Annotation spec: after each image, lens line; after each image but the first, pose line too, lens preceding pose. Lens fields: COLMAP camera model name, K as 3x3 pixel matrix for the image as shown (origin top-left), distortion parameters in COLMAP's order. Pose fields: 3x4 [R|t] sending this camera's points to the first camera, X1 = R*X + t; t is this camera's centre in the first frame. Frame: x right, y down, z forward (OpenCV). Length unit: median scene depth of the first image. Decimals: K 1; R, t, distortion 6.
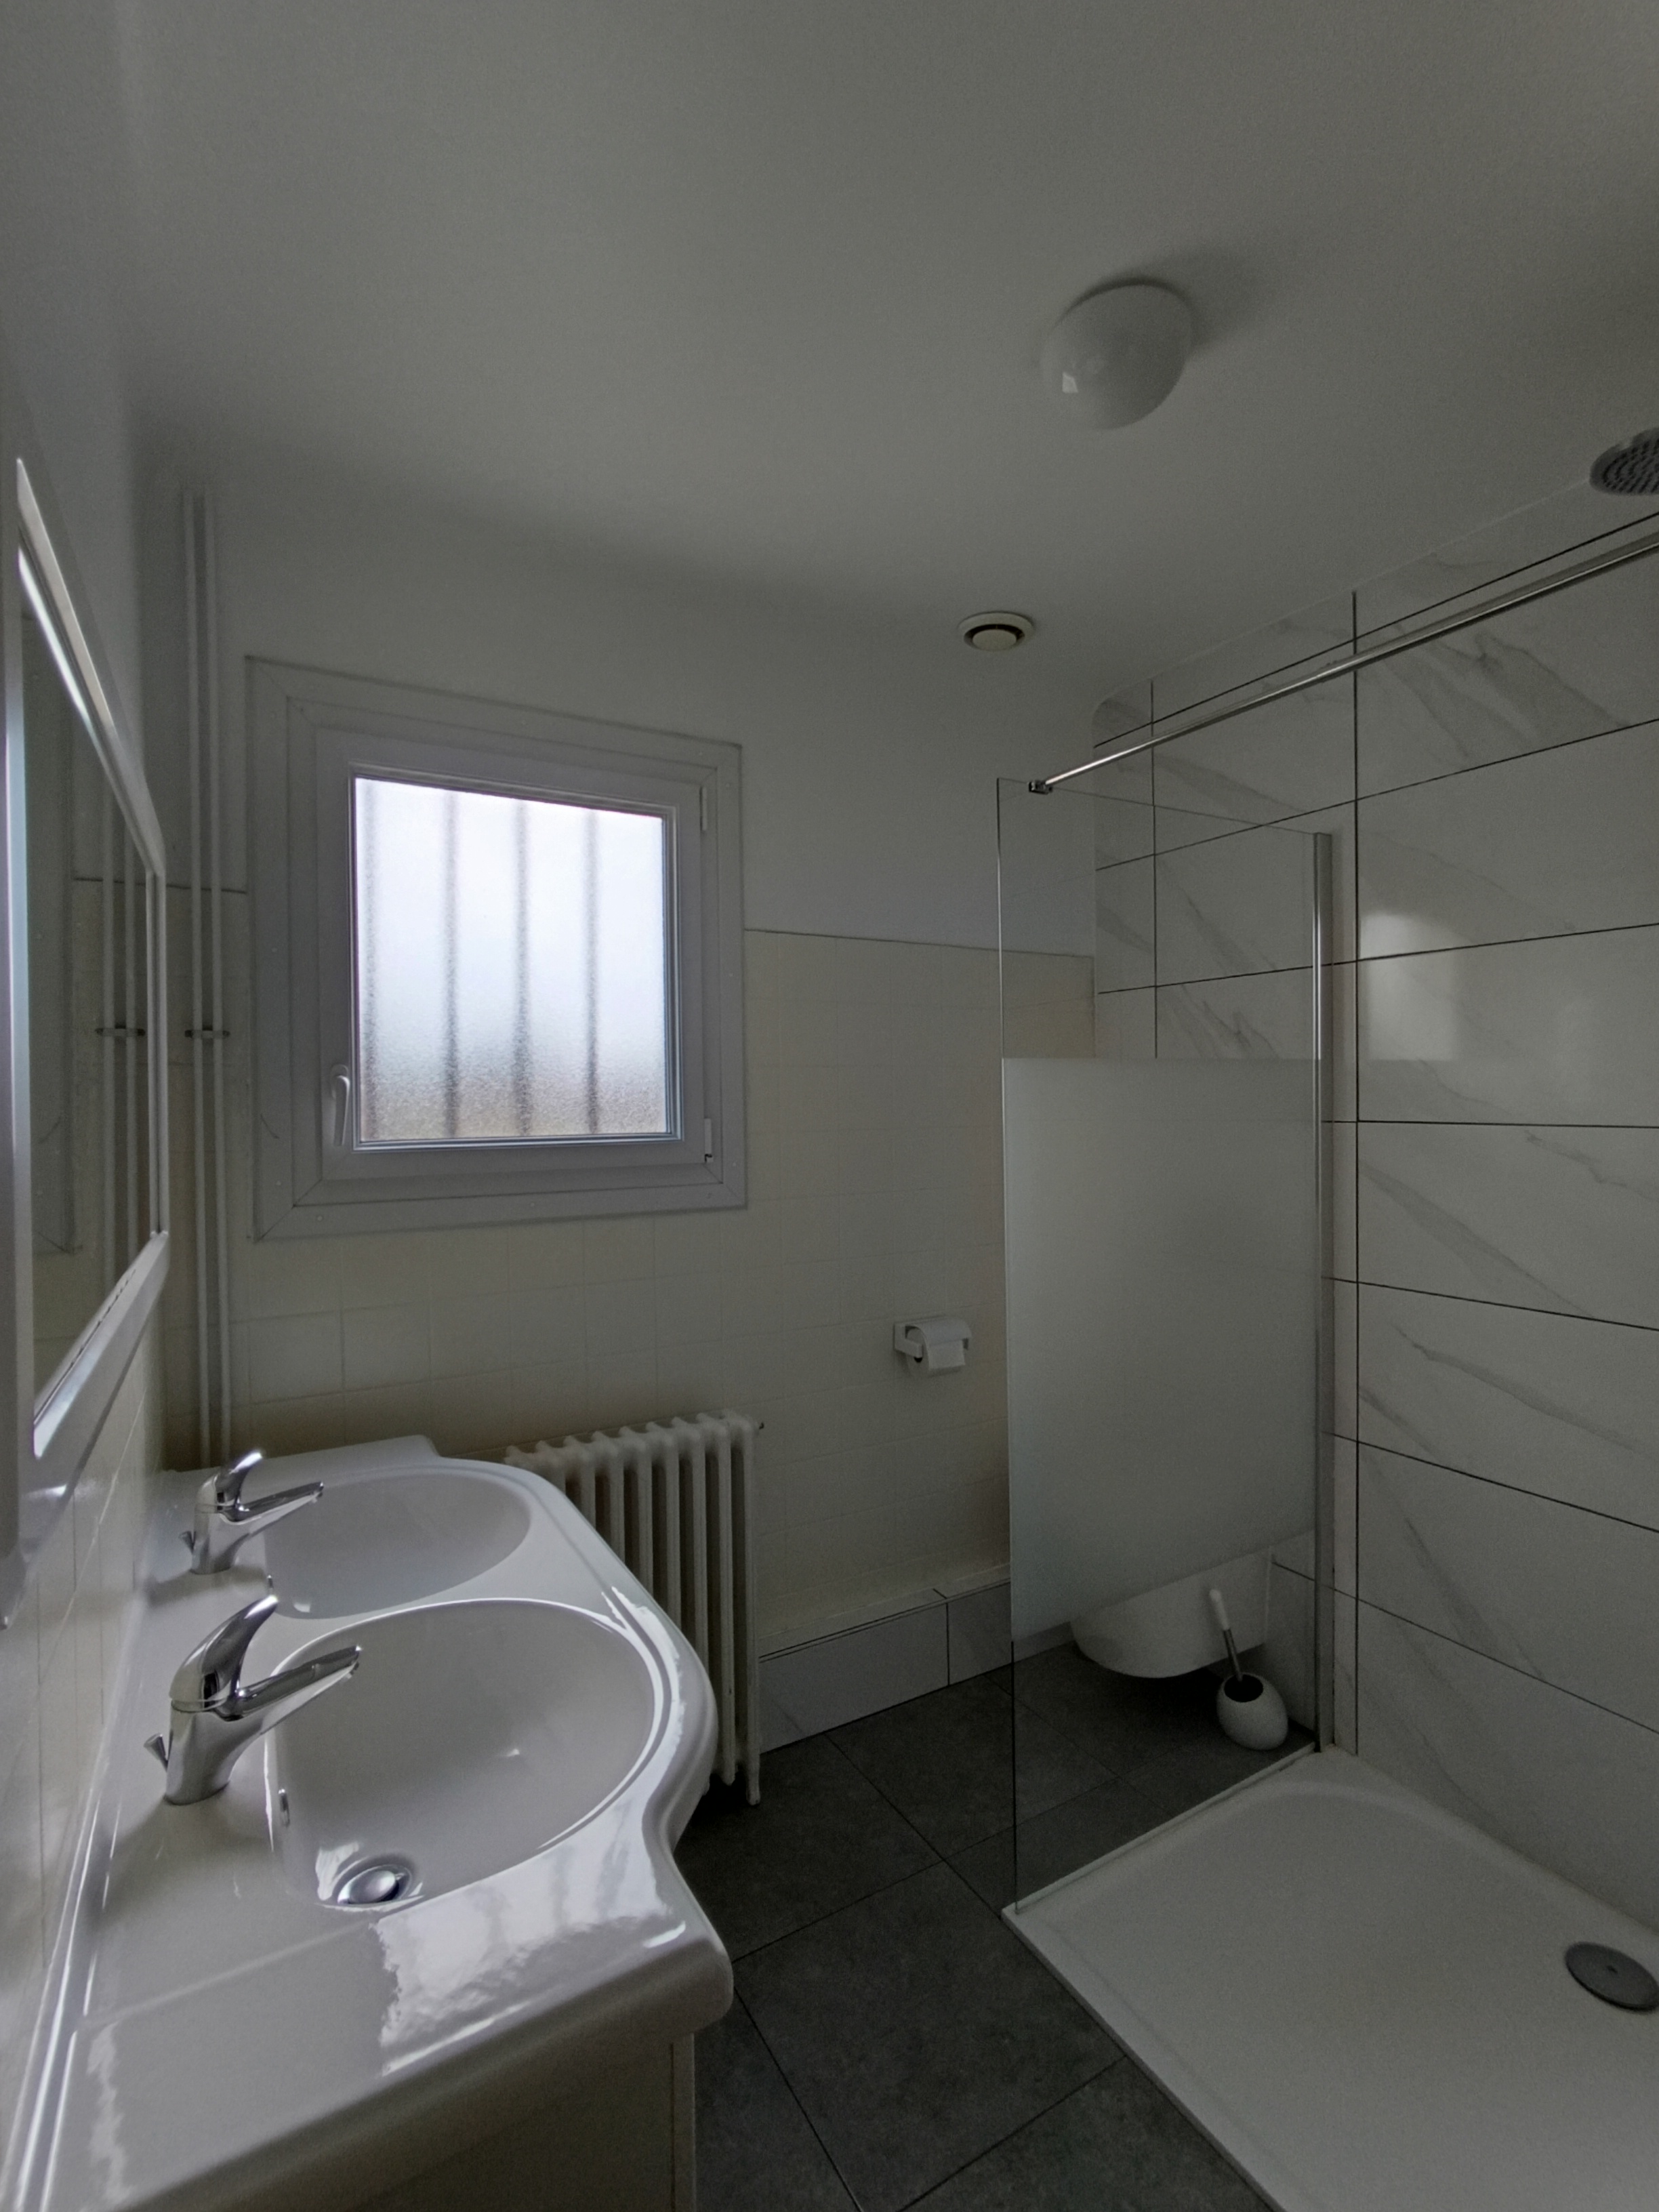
lens RADIAL K [[1024.5, 0, 828.4], [0, 1024.5, 1111.7], [0, 0, 1]] dist [-0.000851, -0.000485]
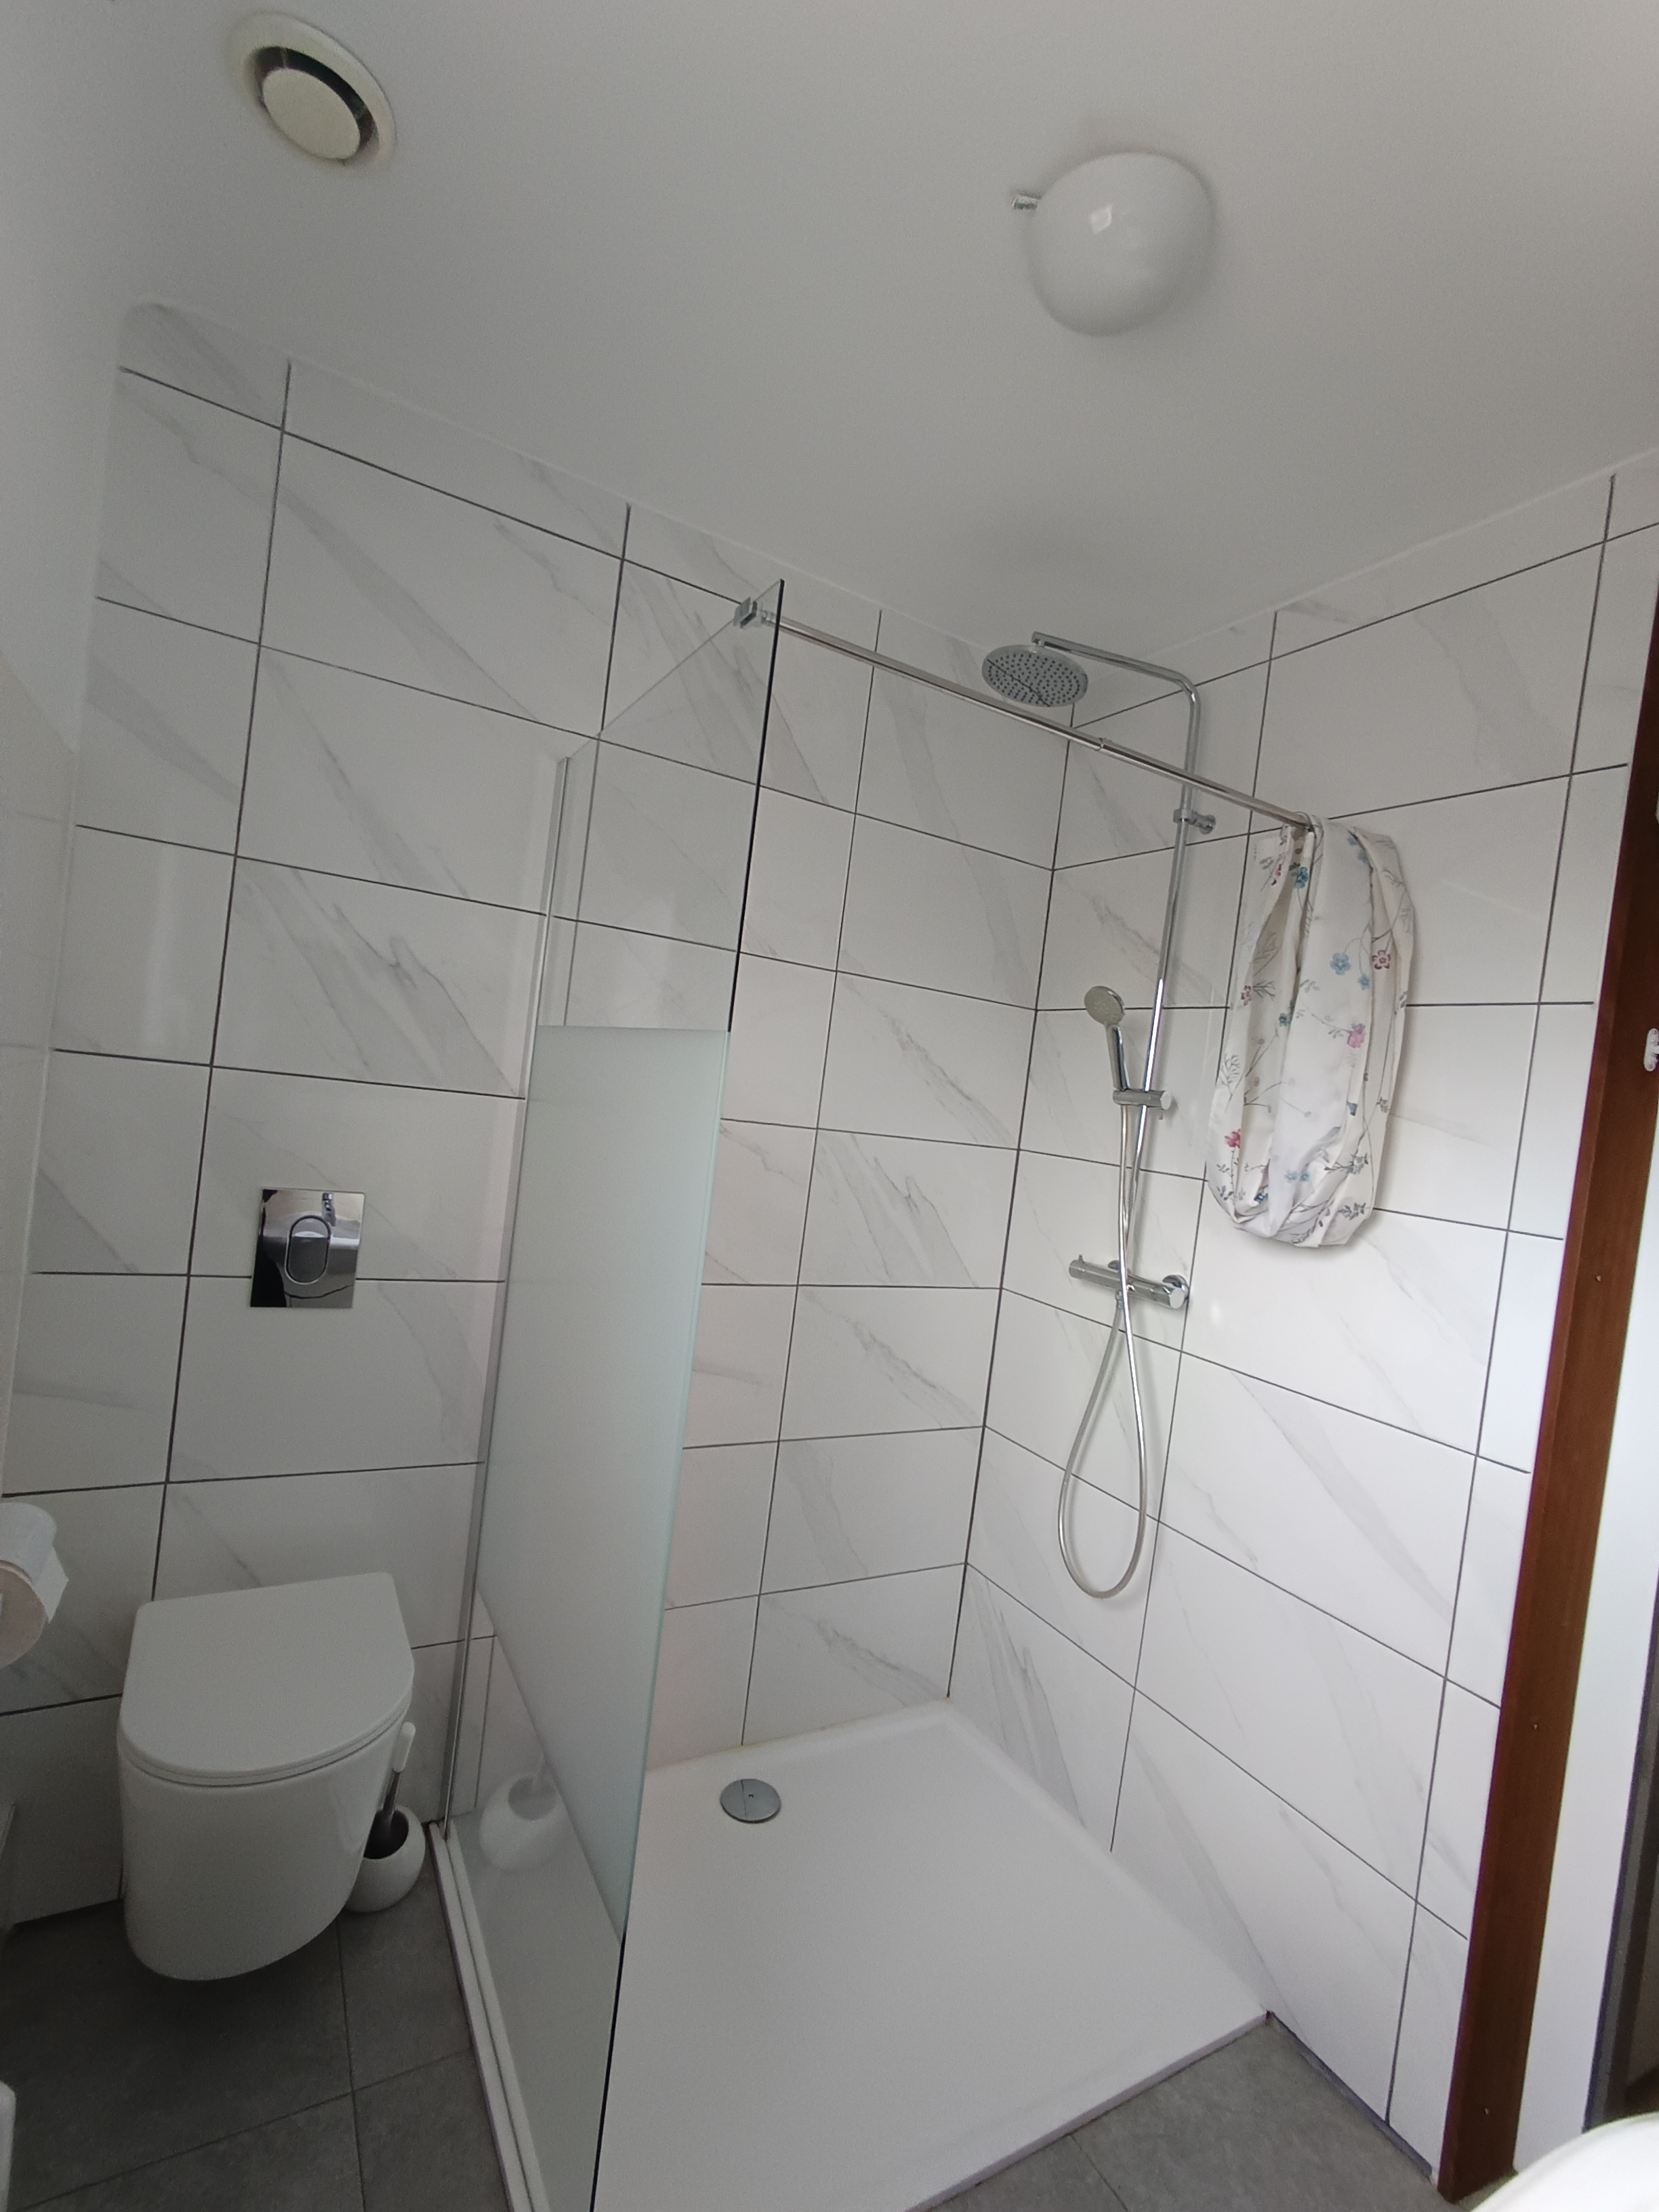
lens RADIAL K [[1024.5, 0, 828.4], [0, 1024.5, 1111.7], [0, 0, 1]] dist [-0.000851, -0.000485]
pose [[0.017778, -0.010682, 0.999785, -0.341374], [-0.112485, 0.993573, 0.012616, -0.017608], [-0.993494, -0.112685, 0.016462, 0.696040]]
